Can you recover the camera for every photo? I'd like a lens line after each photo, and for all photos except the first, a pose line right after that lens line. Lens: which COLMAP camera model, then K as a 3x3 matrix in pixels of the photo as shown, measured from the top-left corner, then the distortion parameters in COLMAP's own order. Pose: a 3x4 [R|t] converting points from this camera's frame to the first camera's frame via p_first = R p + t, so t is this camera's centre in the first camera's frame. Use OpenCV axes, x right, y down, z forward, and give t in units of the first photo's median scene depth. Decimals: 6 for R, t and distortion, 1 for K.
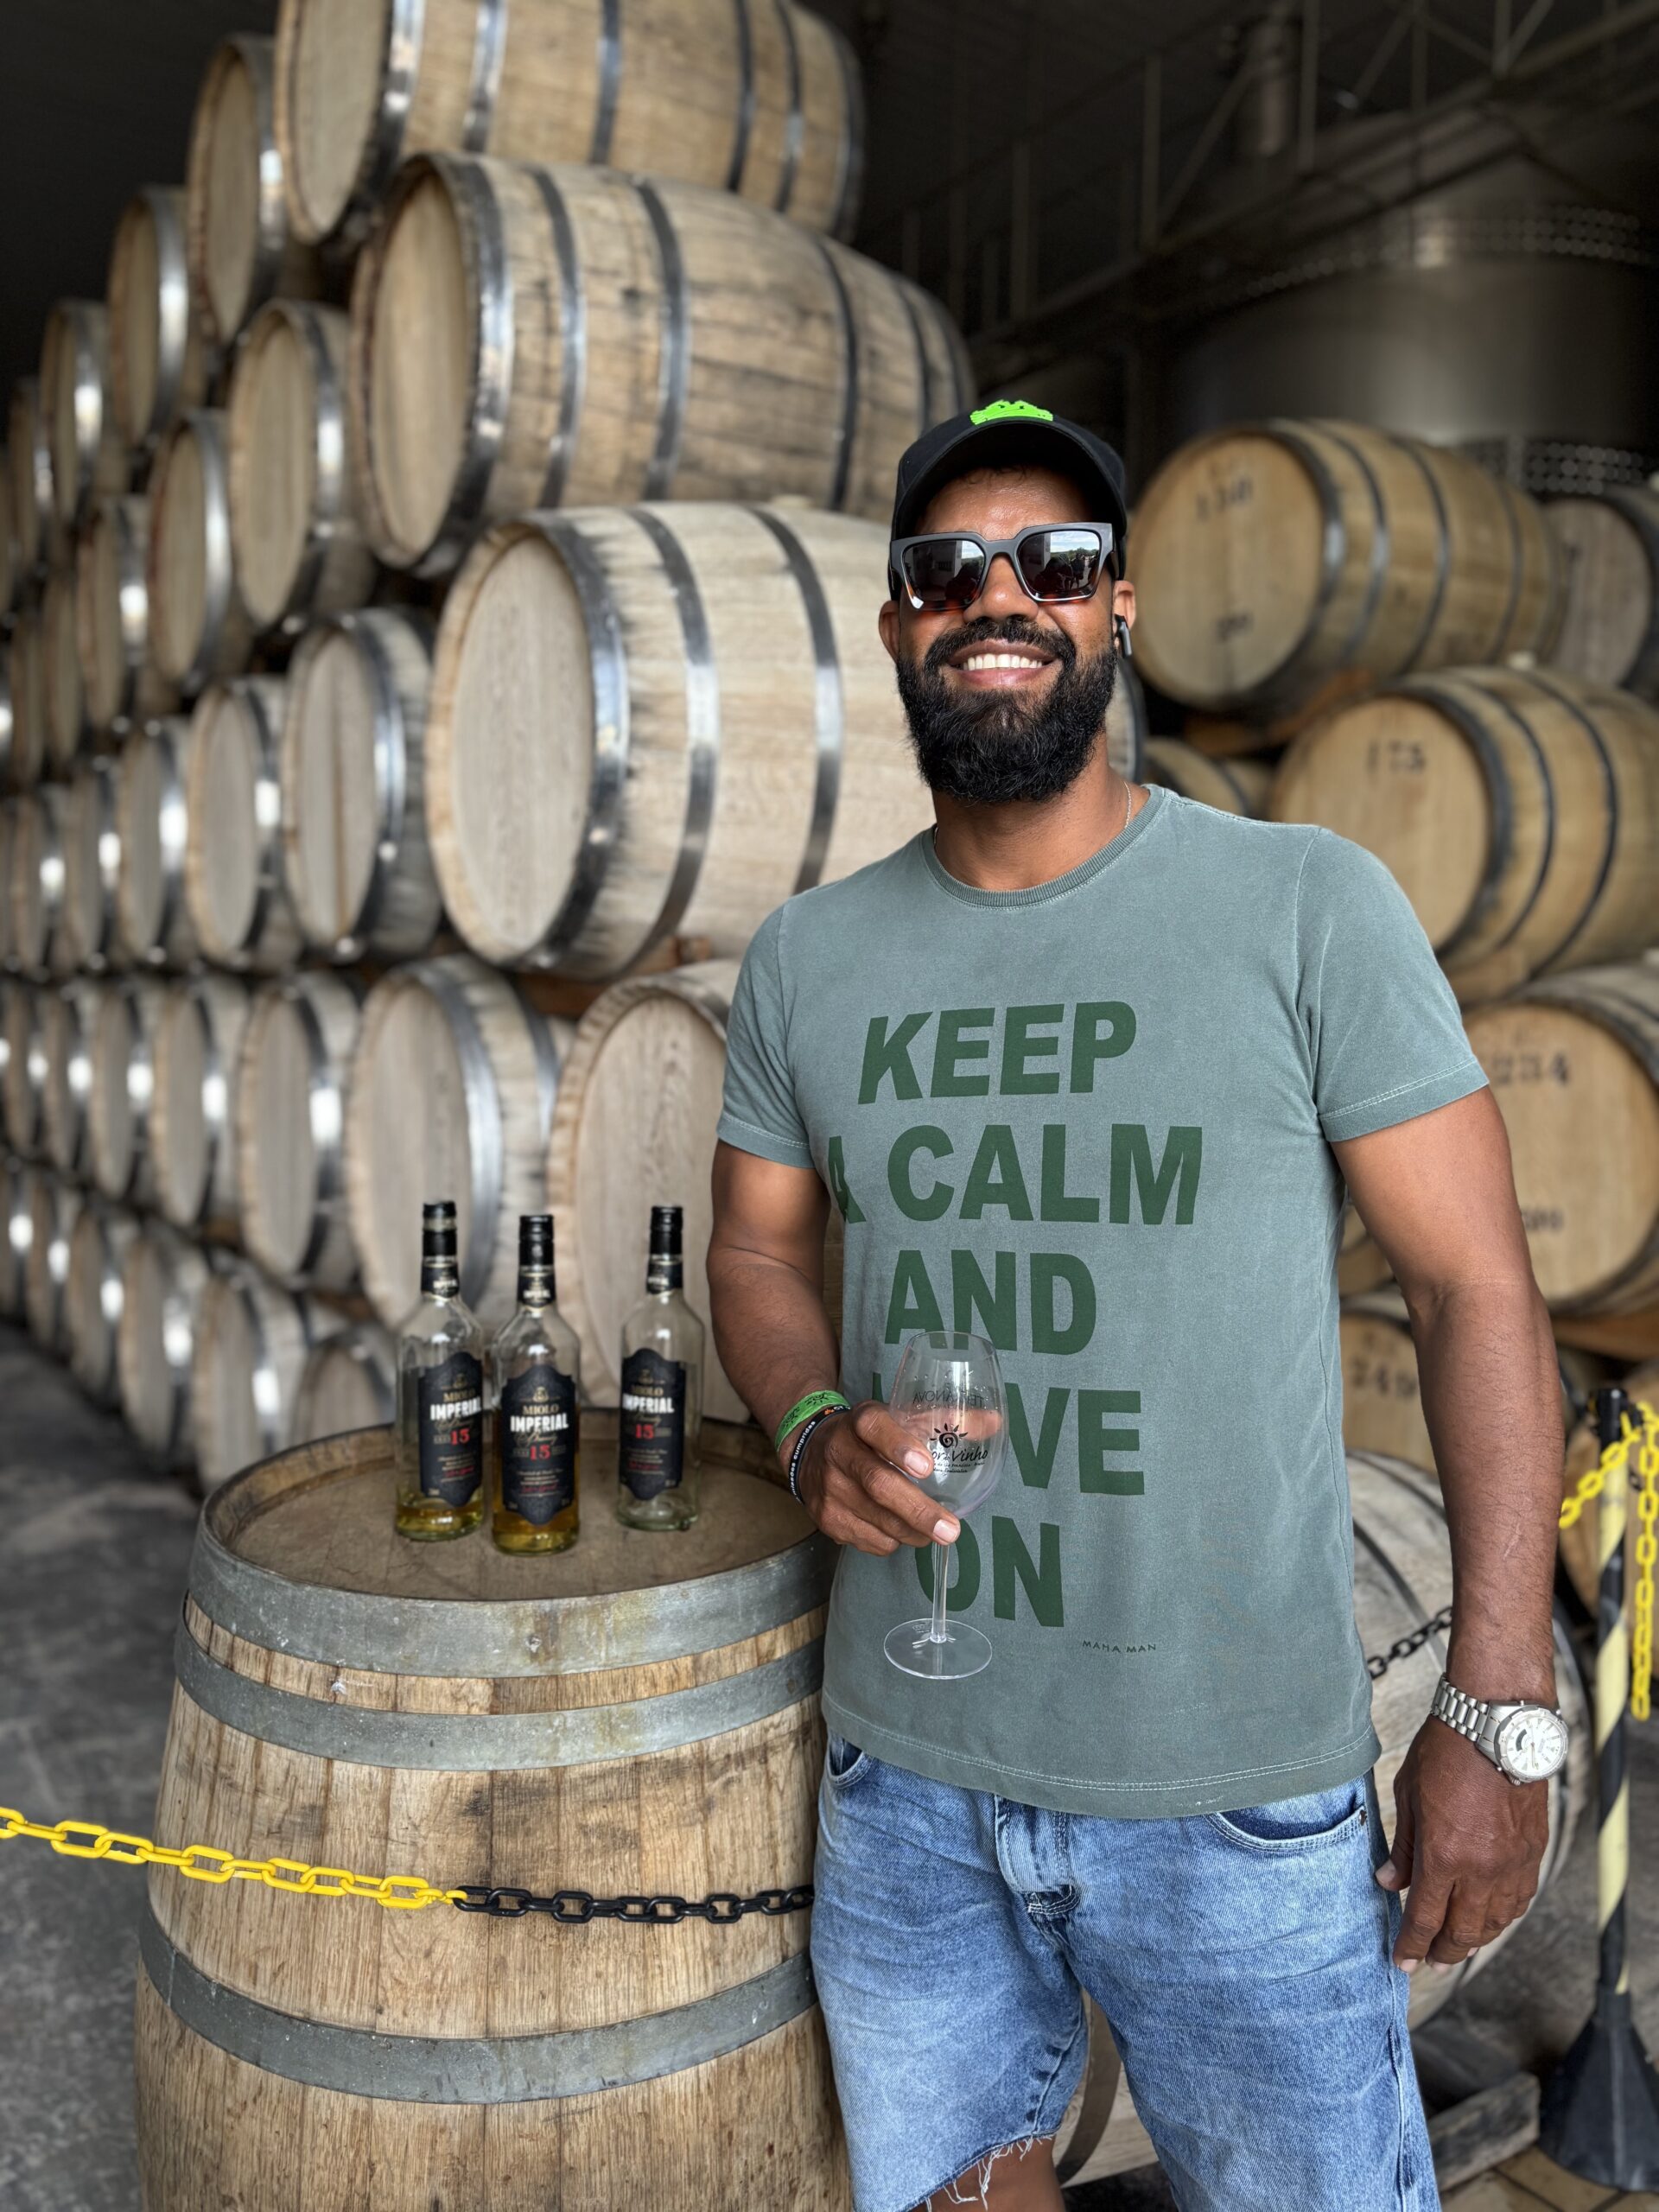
lens RADIAL K [[1663.1, 0, 814.1], [0, 1663.1, 1105.1], [0, 0, 1]] dist [0.054413, -0.056908]
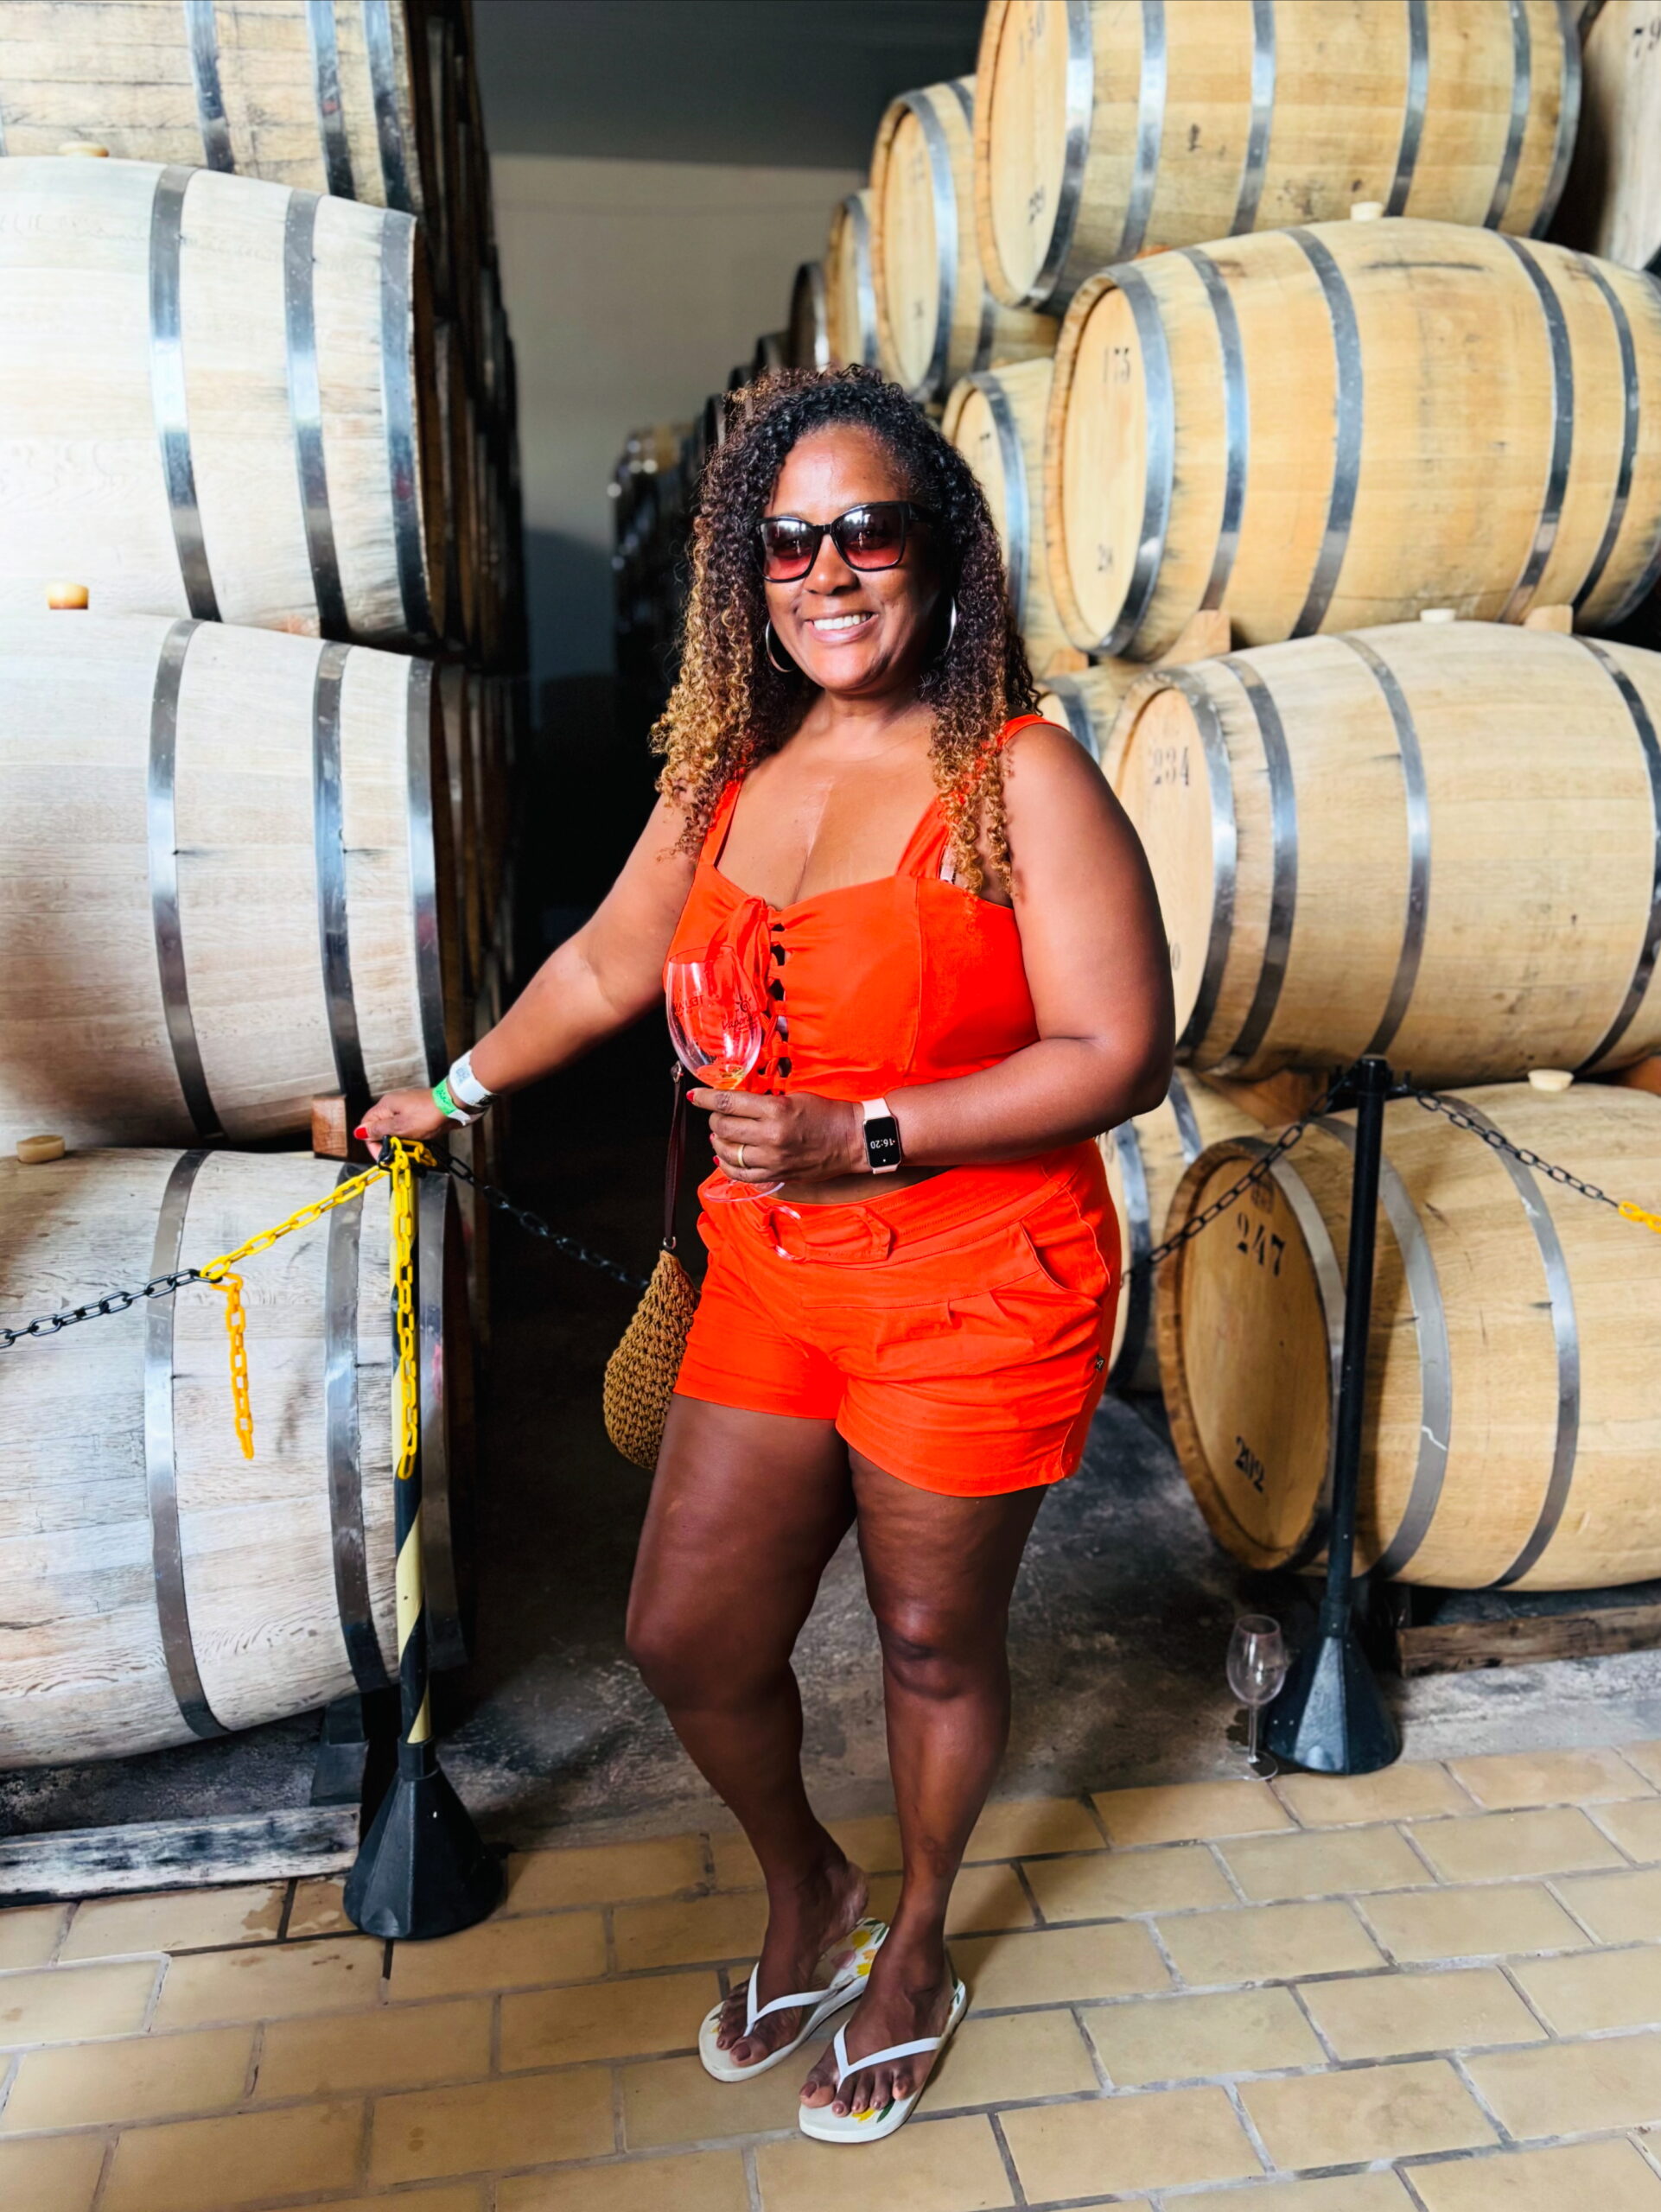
lens RADIAL K [[1839.7, 0, 834.4], [0, 1839.7, 1087.1], [0, 0, 1]] dist [0.033494, -0.014815]
pose [[0.911702, 0.078110, -0.403359, 1.008353], [-0.016499, 0.987930, 0.154020, -0.004913], [0.410521, -0.133765, 0.901986, 0.188066]]
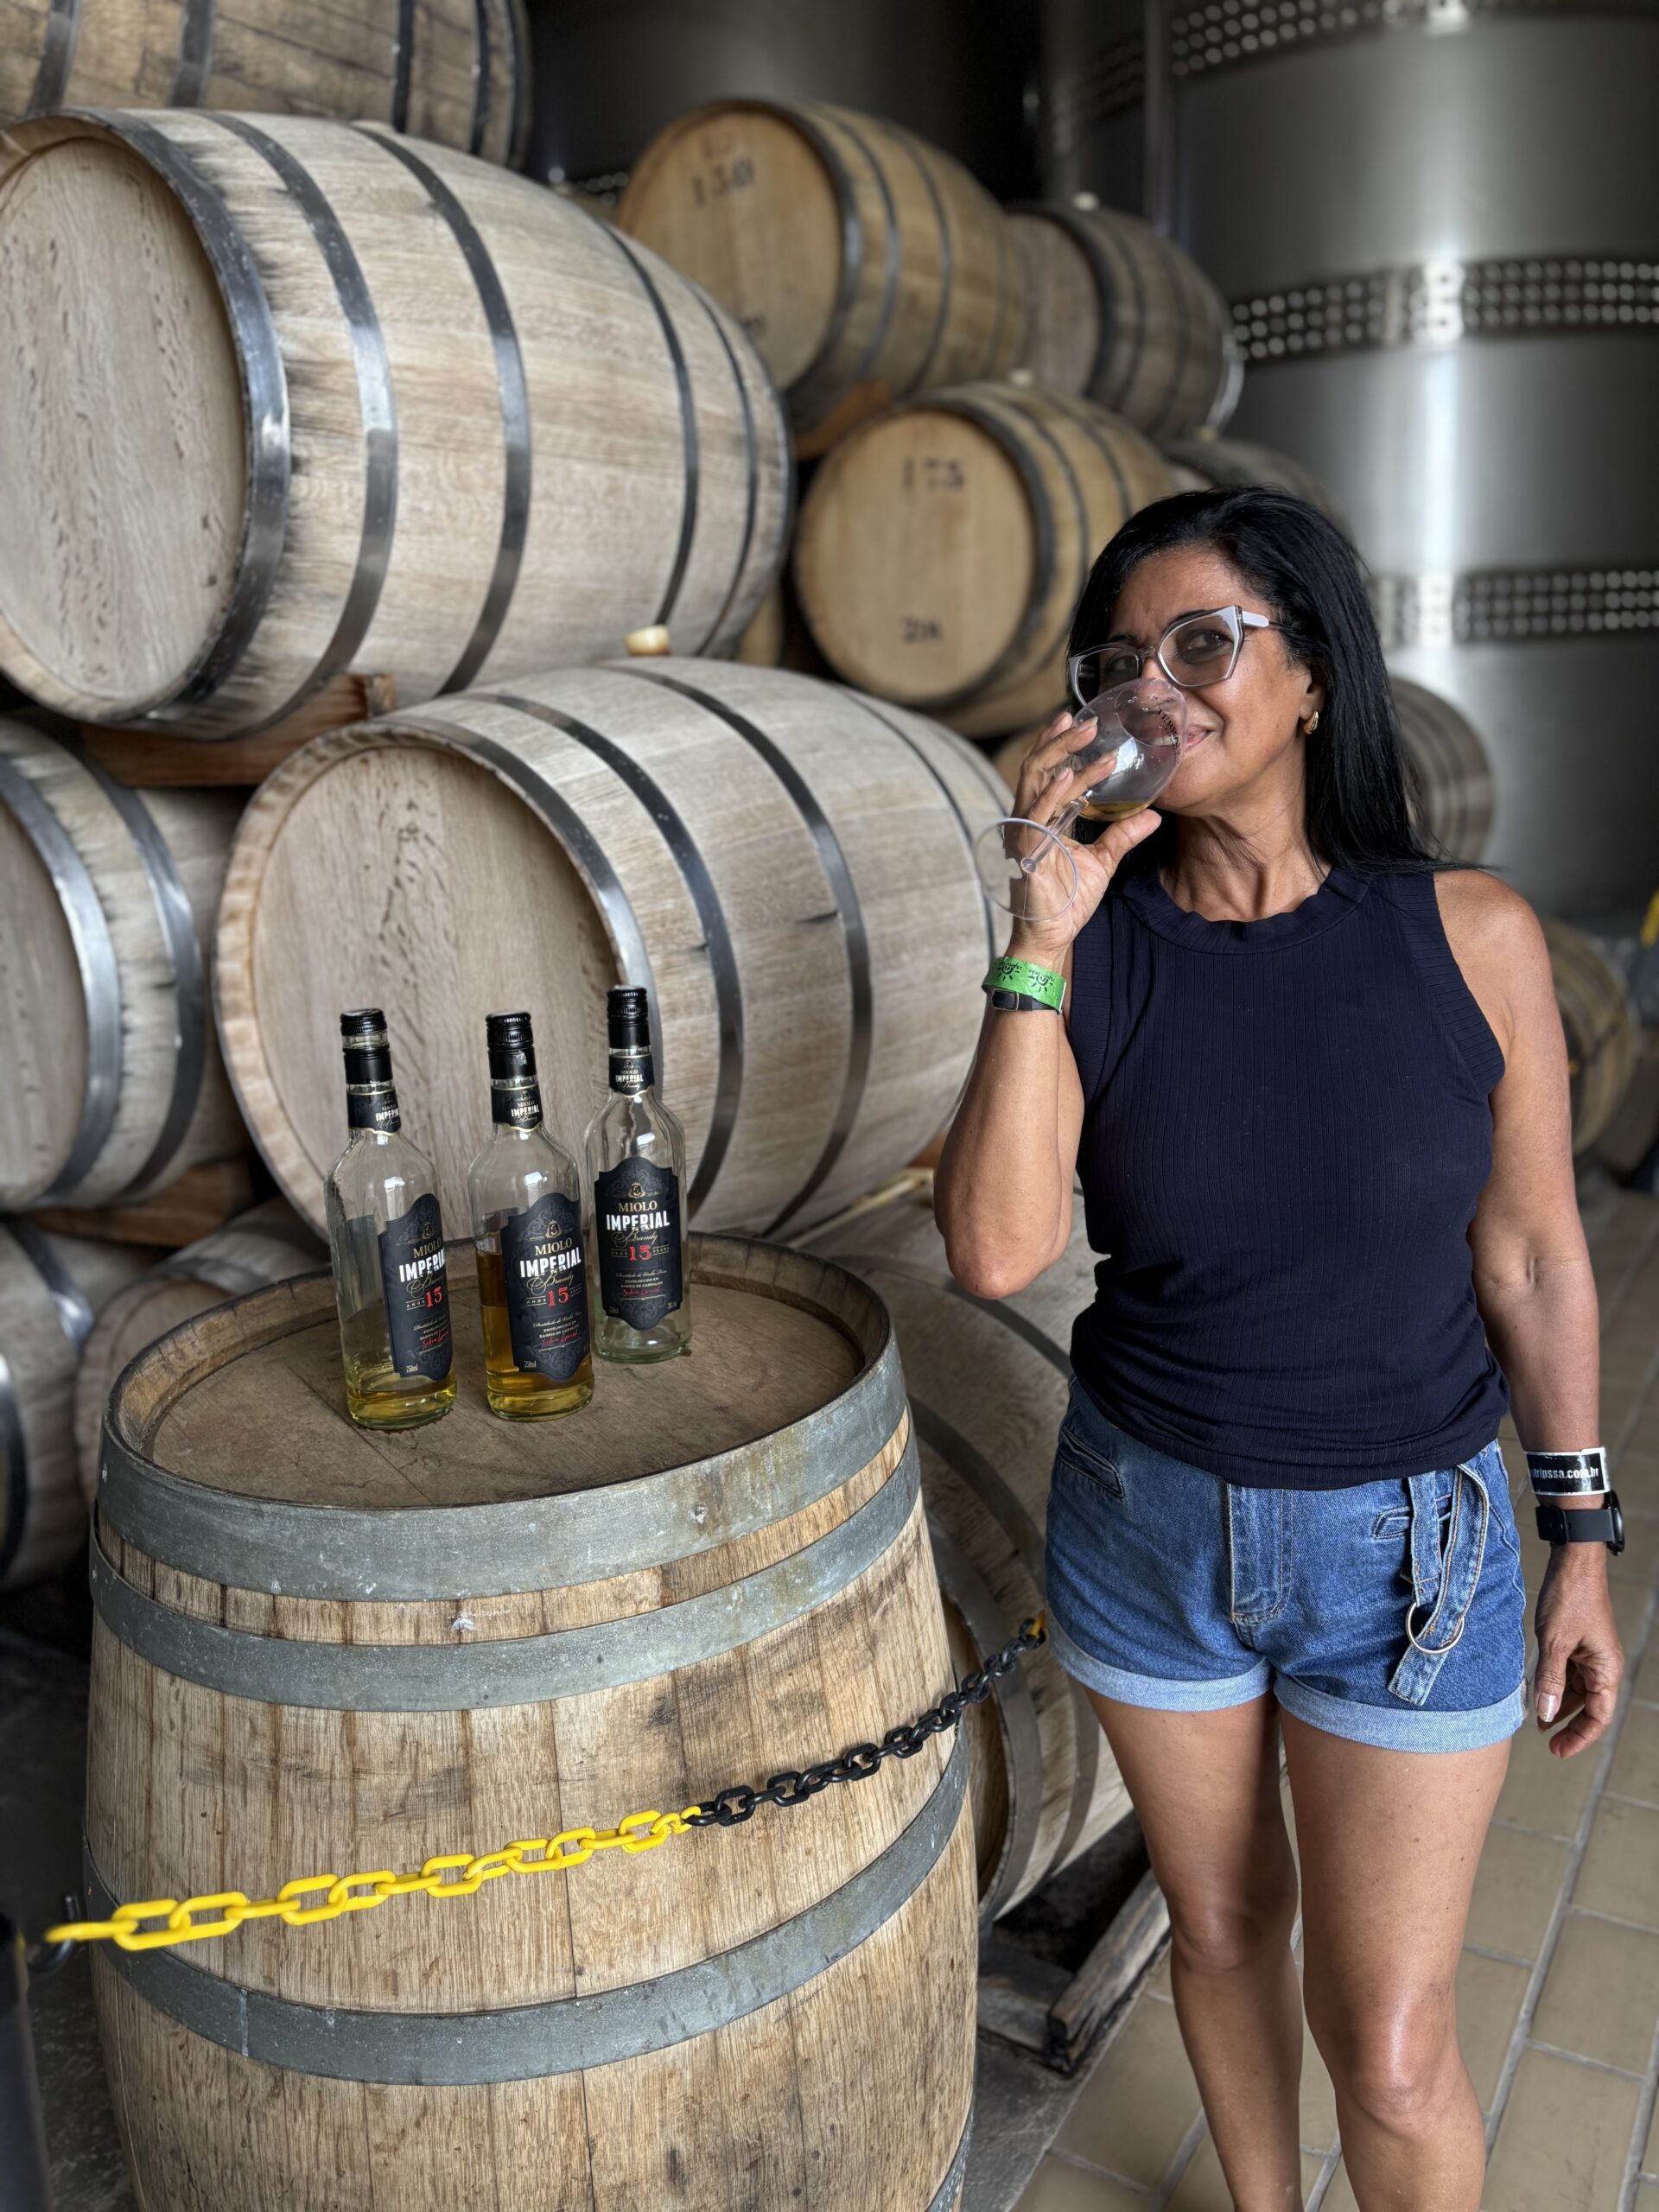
lens RADIAL K [[1673.0, 0, 832.3], [0, 1673.0, 1106.9], [0, 0, 1]] dist [0.004037, 0.026256]
pose [[0.915879, -0.137931, 0.377016, -0.218705], [0.083298, 0.983978, 0.157634, -0.002305], [-0.392718, -0.112969, 0.912694, 0.132384]]
